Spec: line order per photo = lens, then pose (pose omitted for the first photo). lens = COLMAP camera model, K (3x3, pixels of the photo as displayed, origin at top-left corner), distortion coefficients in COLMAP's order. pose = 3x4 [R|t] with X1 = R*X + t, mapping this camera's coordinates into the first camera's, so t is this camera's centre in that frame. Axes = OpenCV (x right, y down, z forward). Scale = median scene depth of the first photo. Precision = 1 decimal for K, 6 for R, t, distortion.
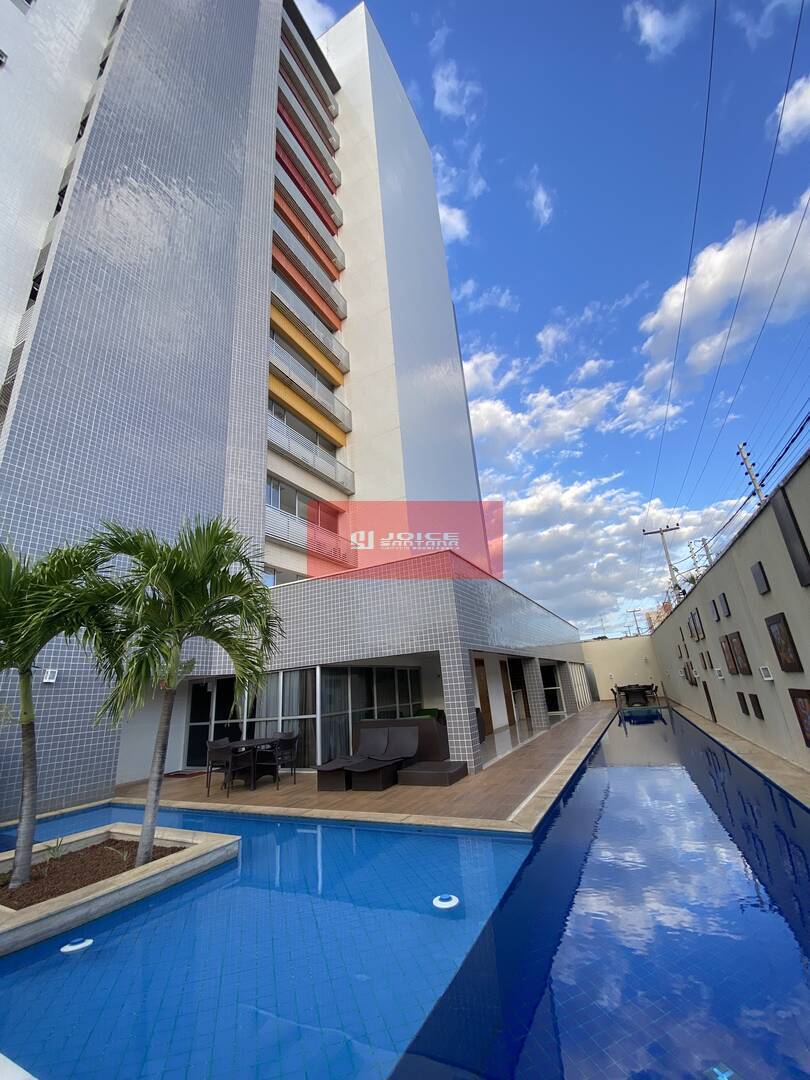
lens RADIAL K [[433.3, 0, 402.0], [0, 433.3, 539.0], [0, 0, 1]] dist [0.011382, -0.018505]
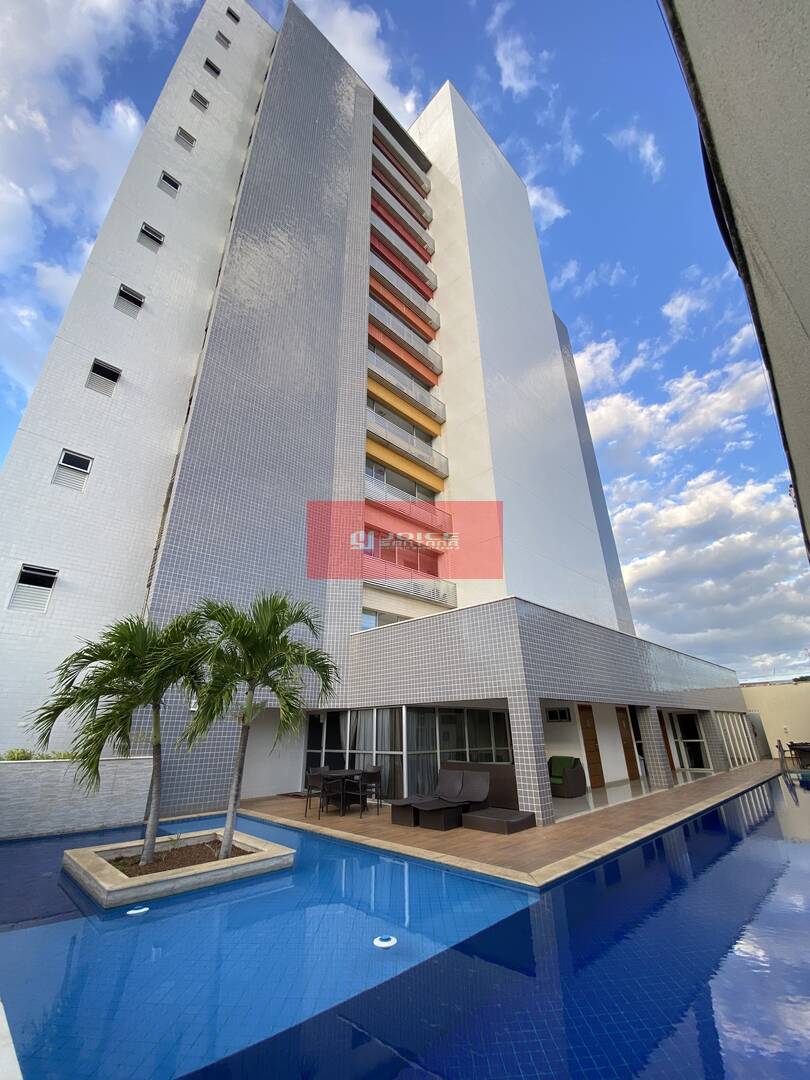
lens RADIAL K [[433.3, 0, 402.0], [0, 433.3, 539.0], [0, 0, 1]] dist [0.011382, -0.018505]
pose [[0.951511, -0.064354, -0.300808, 0.168332], [0.043704, 0.996234, -0.074887, -0.046157], [0.304495, 0.058110, 0.950740, -0.067329]]
